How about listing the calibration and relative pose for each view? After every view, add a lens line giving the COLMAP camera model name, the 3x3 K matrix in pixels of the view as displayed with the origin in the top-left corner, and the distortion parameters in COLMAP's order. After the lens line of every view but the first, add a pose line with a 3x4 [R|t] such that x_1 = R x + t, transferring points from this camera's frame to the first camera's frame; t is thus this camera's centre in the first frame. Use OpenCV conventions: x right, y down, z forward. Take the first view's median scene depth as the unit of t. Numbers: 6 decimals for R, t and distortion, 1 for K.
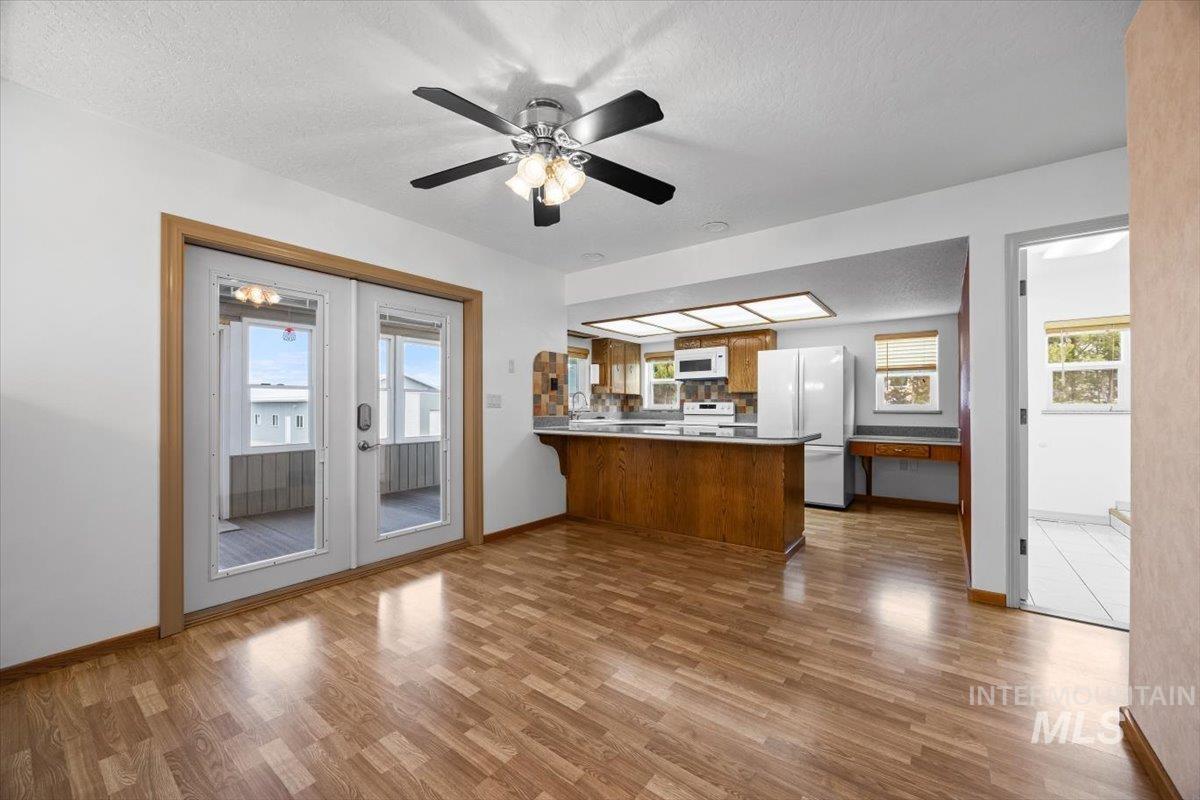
lens RADIAL K [[459.9, 0, 600.7], [0, 459.9, 404.5], [0, 0, 1]] dist [0.000856, 0.000129]
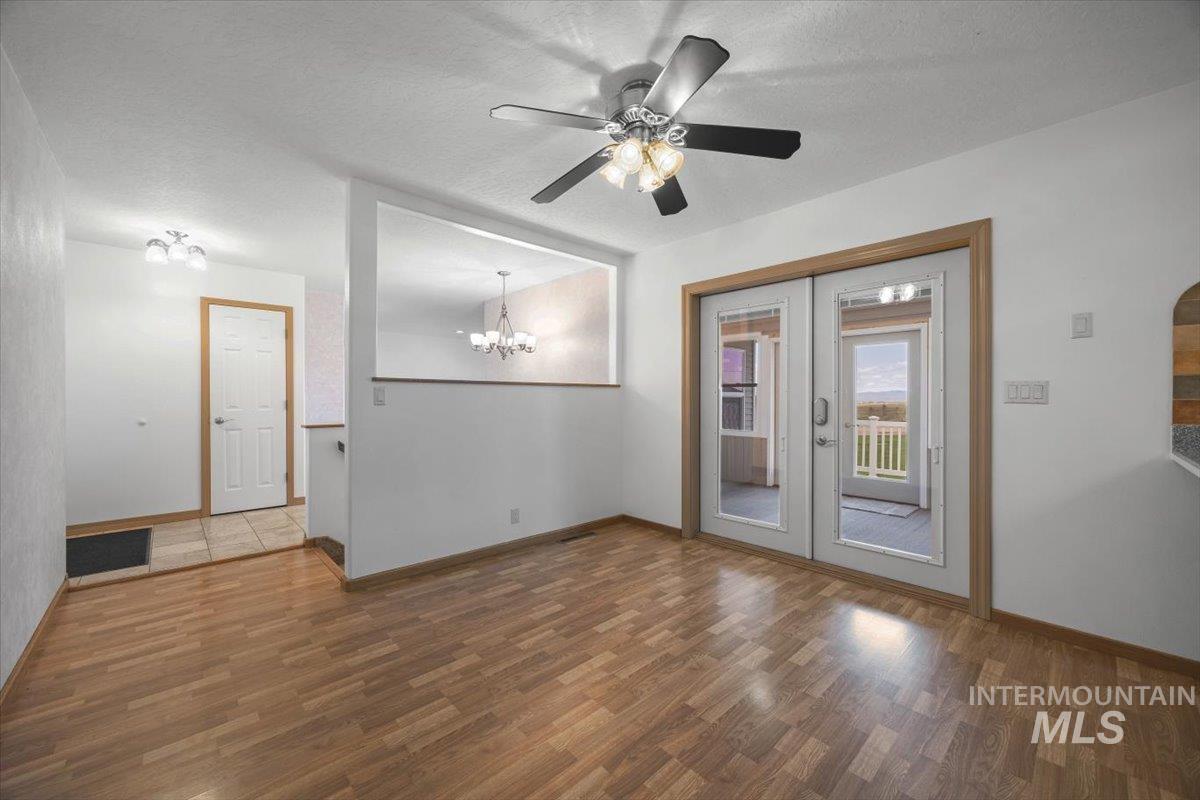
lens RADIAL K [[459.9, 0, 593.6], [0, 459.9, 402.8], [0, 0, 1]] dist [0.000856, 0.000129]
pose [[-0.178820, 0.007285, -0.983855, 0.333707], [0.002056, 0.999973, 0.007030, -0.000038], [0.983880, -0.000765, -0.178830, 0.426088]]
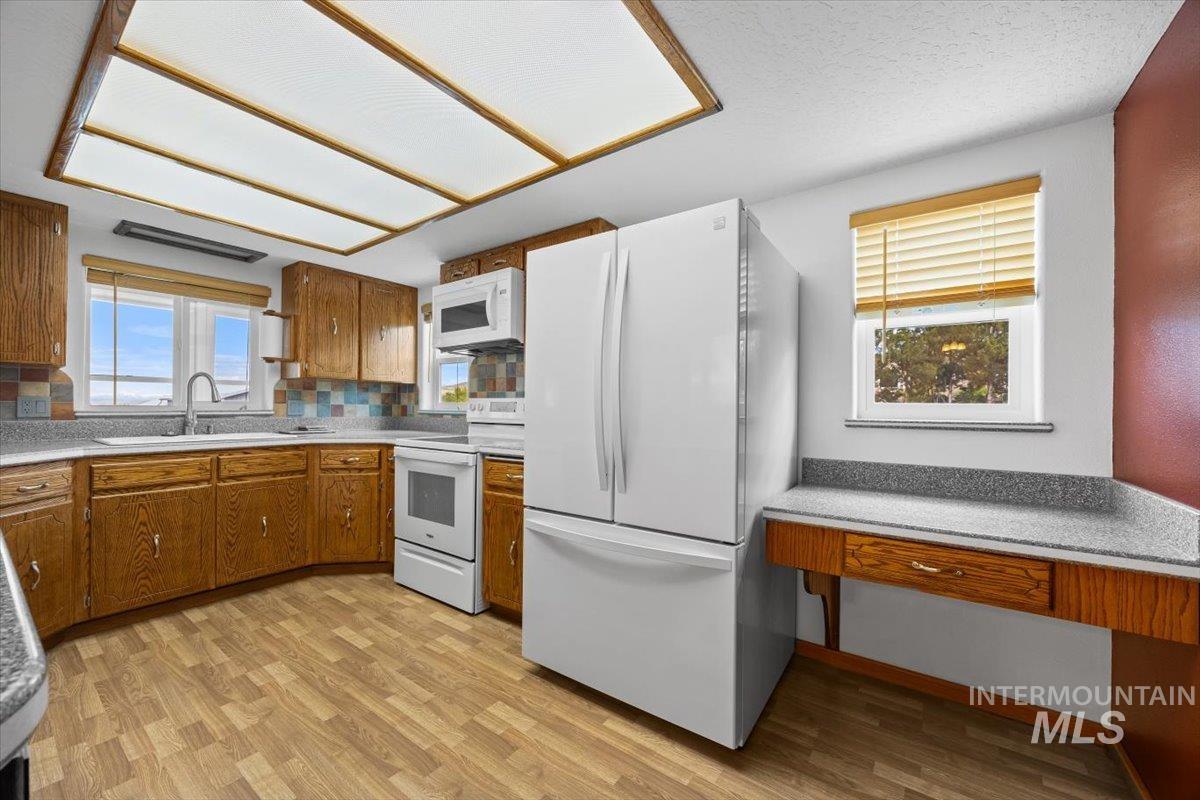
lens RADIAL K [[459.9, 0, 597.5], [0, 459.9, 405.0], [0, 0, 1]] dist [0.000856, 0.000129]
pose [[0.999902, 0.005787, 0.012713, 0.429731], [-0.005770, 0.999982, -0.001376, 0.003436], [-0.012721, 0.001303, 0.999918, 0.700105]]
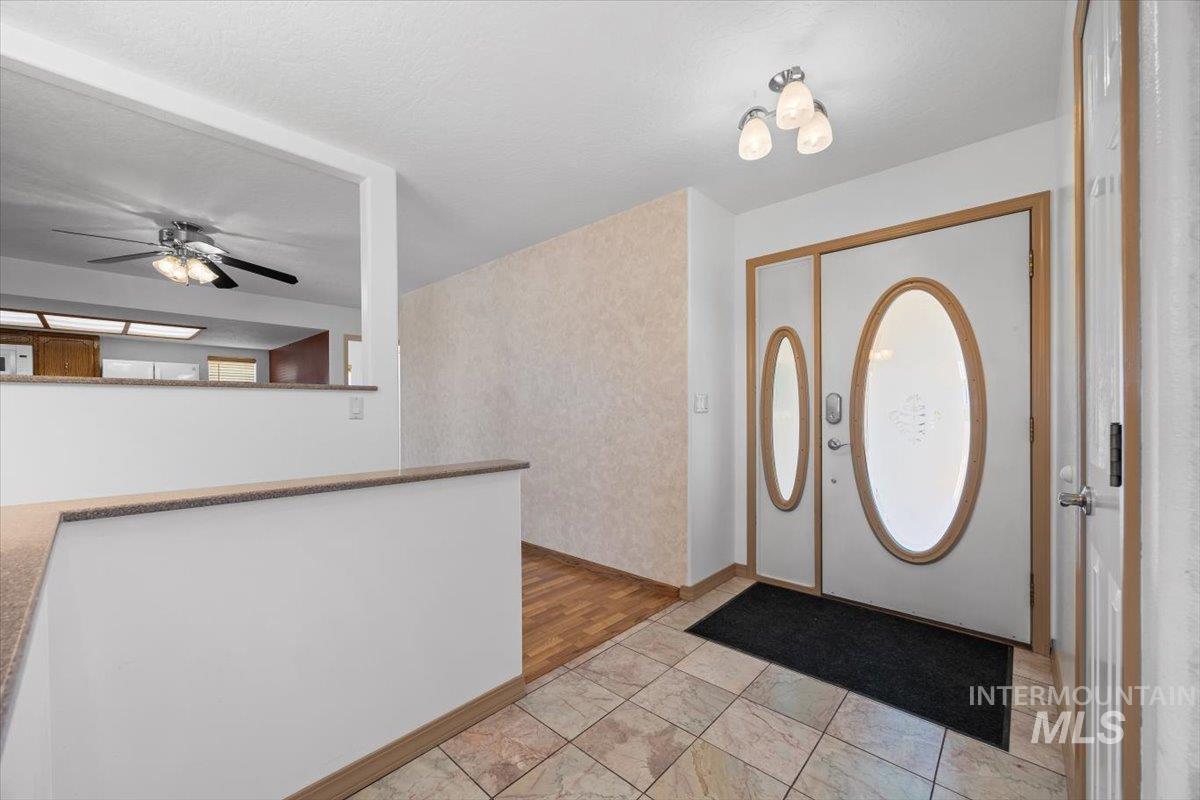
lens RADIAL K [[459.9, 0, 589.9], [0, 459.9, 406.6], [0, 0, 1]] dist [0.000856, 0.000129]
pose [[0.114942, 0.004839, 0.993360, -0.606377], [0.001954, 0.999985, -0.005097, -0.001541], [-0.993370, 0.002527, 0.114931, -0.220914]]
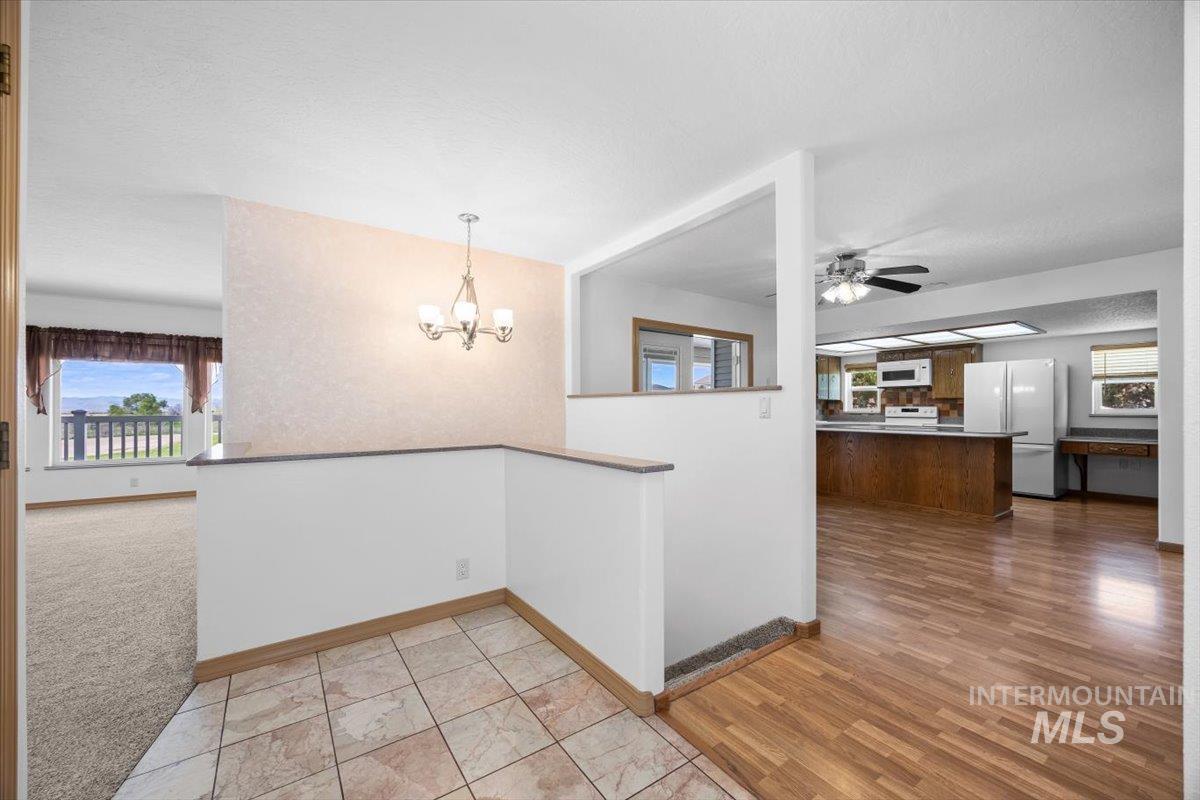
lens RADIAL K [[459.9, 0, 603.1], [0, 459.9, 406.2], [0, 0, 1]] dist [0.000856, 0.000129]
pose [[0.952230, -0.000923, -0.305380, -0.196577], [-0.000006, 0.999995, -0.003043, -0.003000], [0.305381, 0.002899, 0.952226, -0.446114]]
